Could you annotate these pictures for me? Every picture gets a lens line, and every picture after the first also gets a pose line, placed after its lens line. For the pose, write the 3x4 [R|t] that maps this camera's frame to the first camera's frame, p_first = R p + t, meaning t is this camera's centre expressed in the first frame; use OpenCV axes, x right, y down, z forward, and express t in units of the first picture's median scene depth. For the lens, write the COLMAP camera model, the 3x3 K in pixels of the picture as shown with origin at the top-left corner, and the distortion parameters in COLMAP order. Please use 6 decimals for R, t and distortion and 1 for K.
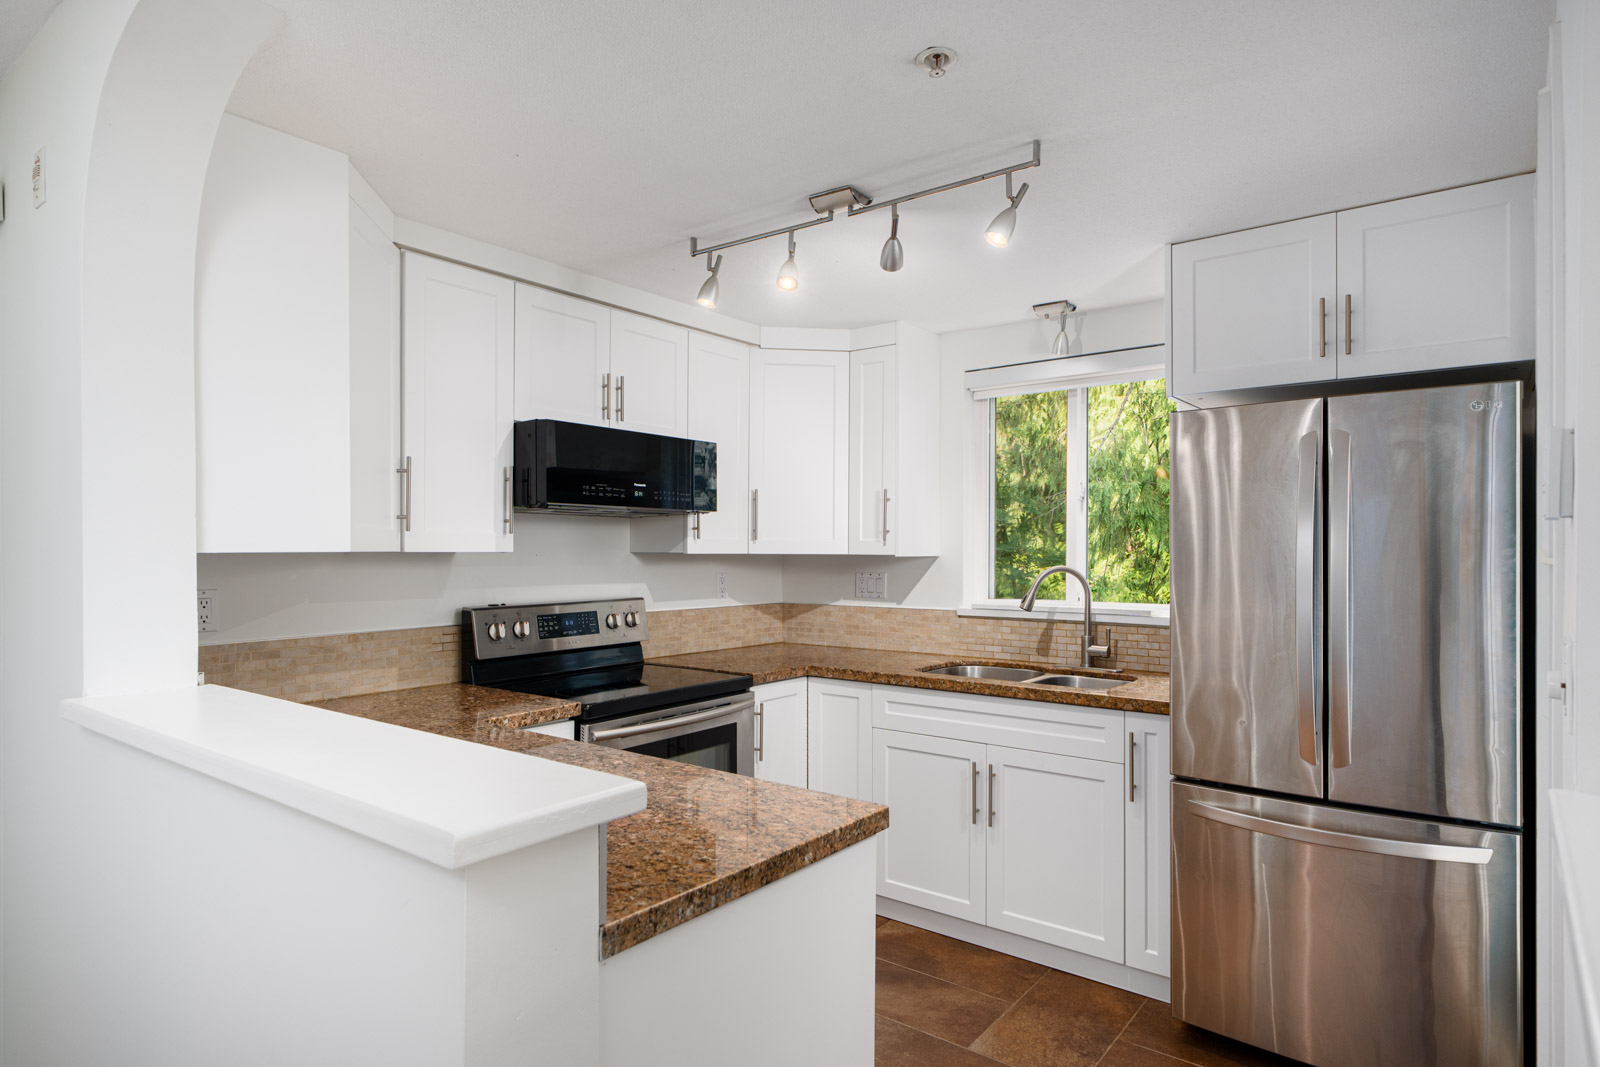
lens RADIAL K [[872.1, 0, 798.8], [0, 872.1, 542.9], [0, 0, 1]] dist [0.007901, 0.001446]
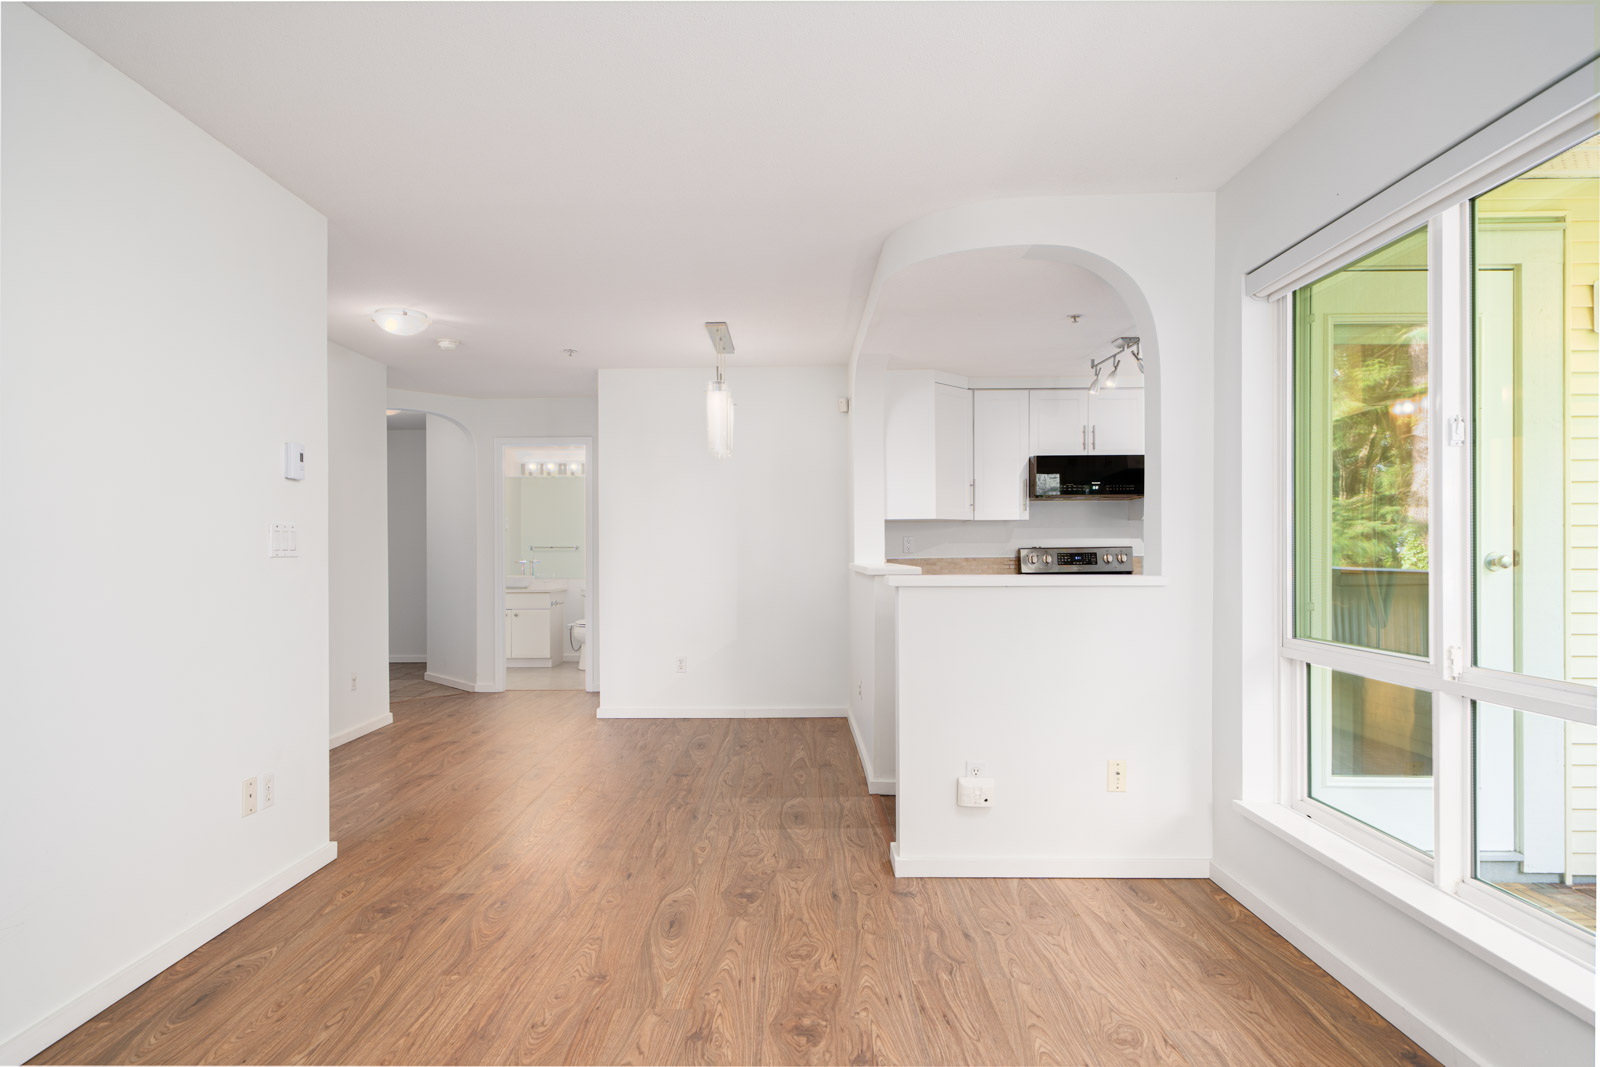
lens RADIAL K [[872.1, 0, 794.5], [0, 872.1, 538.6], [0, 0, 1]] dist [0.007901, 0.001446]
pose [[0.629370, -0.007656, -0.777068, 0.942057], [0.016427, 0.999859, 0.003453, 0.039386], [0.776932, -0.014938, 0.629407, -0.748335]]
